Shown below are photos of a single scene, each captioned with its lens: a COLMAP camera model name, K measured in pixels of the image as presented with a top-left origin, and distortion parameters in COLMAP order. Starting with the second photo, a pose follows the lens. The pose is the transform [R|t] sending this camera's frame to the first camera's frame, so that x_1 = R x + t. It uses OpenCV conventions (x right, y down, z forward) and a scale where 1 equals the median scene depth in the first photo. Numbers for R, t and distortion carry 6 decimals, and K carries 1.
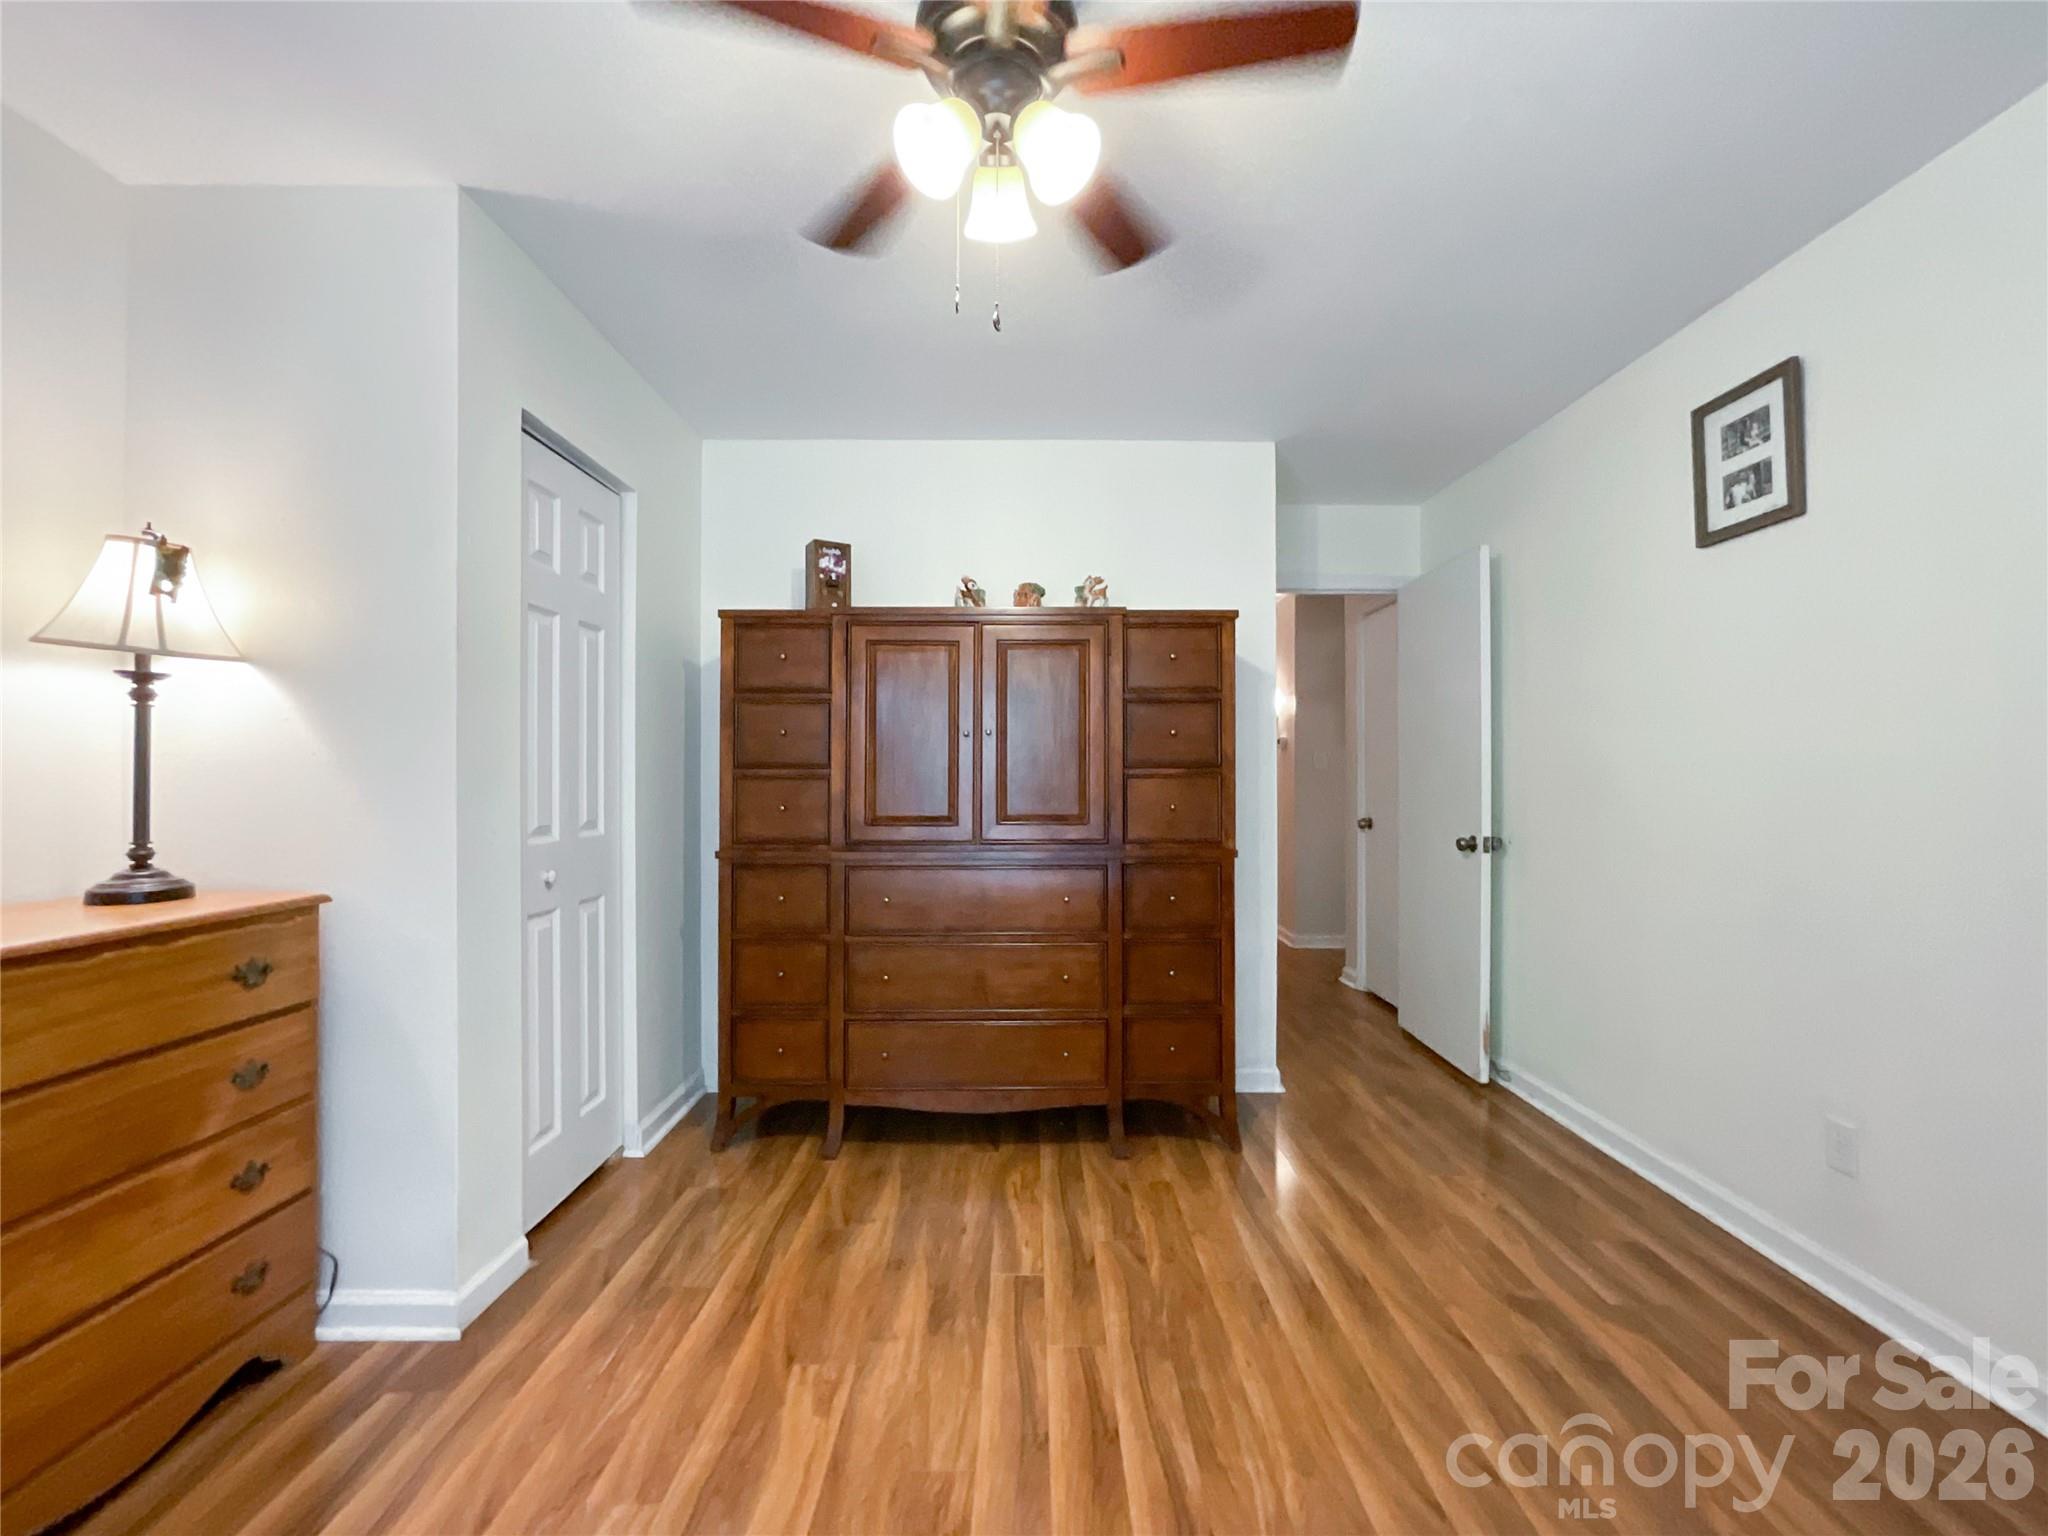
lens RADIAL K [[858.0, 0, 1023.6], [0, 858.0, 775.3], [0, 0, 1]] dist [-0.023934, 0.013325]
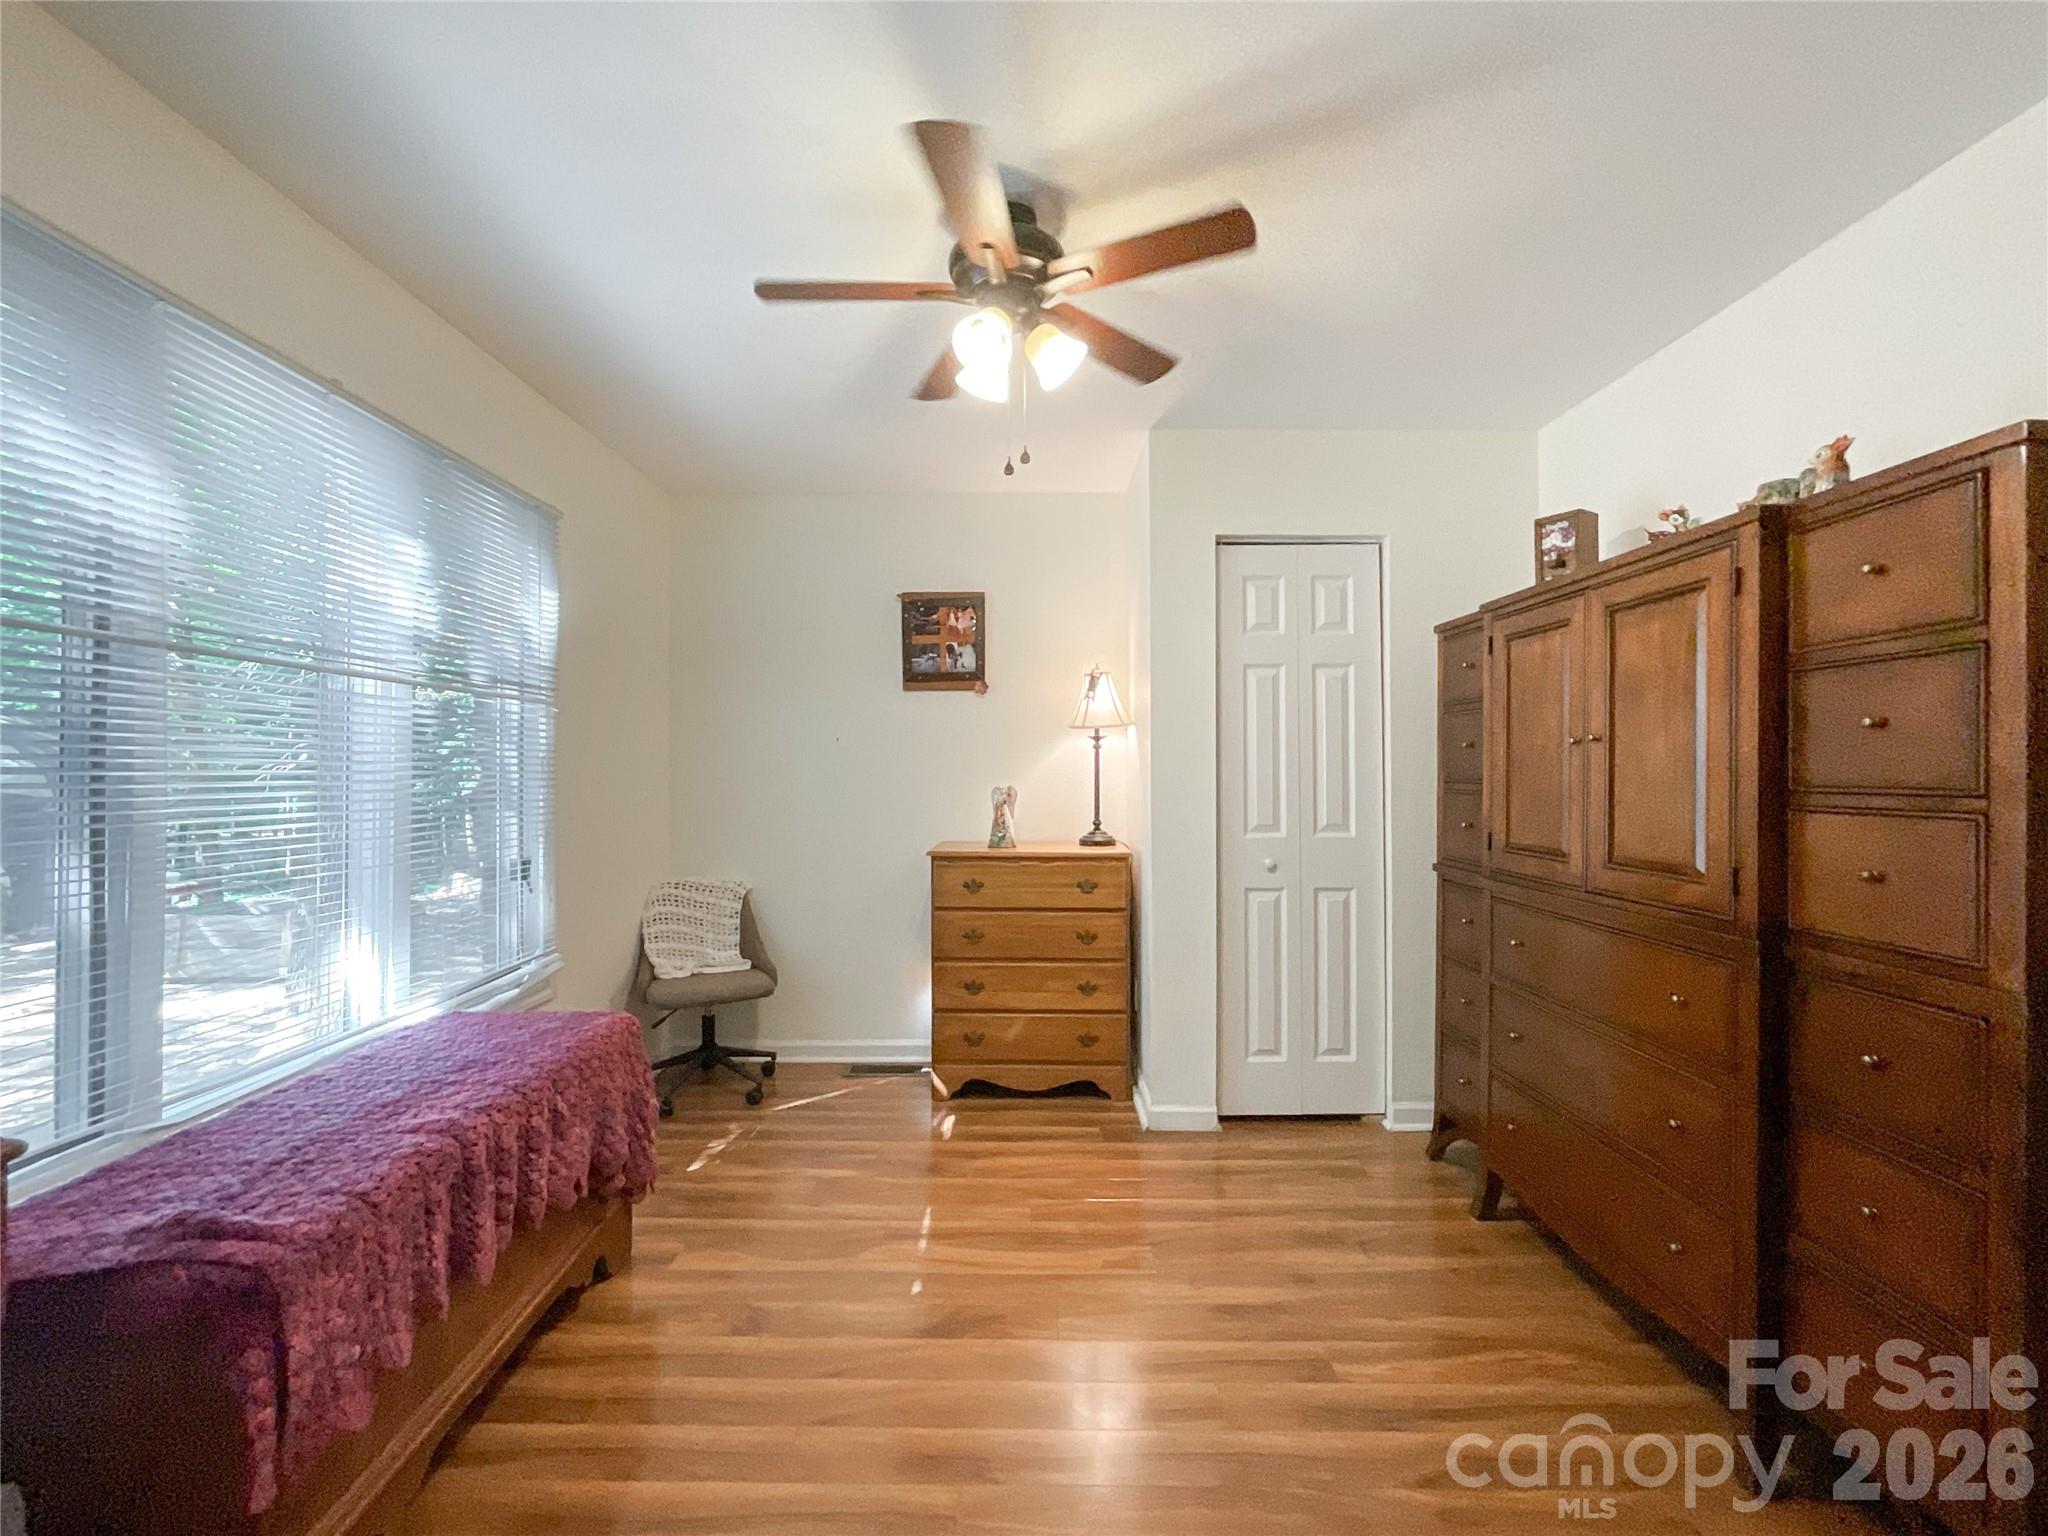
lens RADIAL K [[868.9, 0, 1029.2], [0, 868.9, 761.8], [0, 0, 1]] dist [-0.002818, 0.000092]
pose [[-0.002435, -0.009016, -0.999956, 0.806879], [0.001561, 0.999958, -0.009020, -0.028786], [0.999996, -0.001583, -0.002421, 0.617631]]
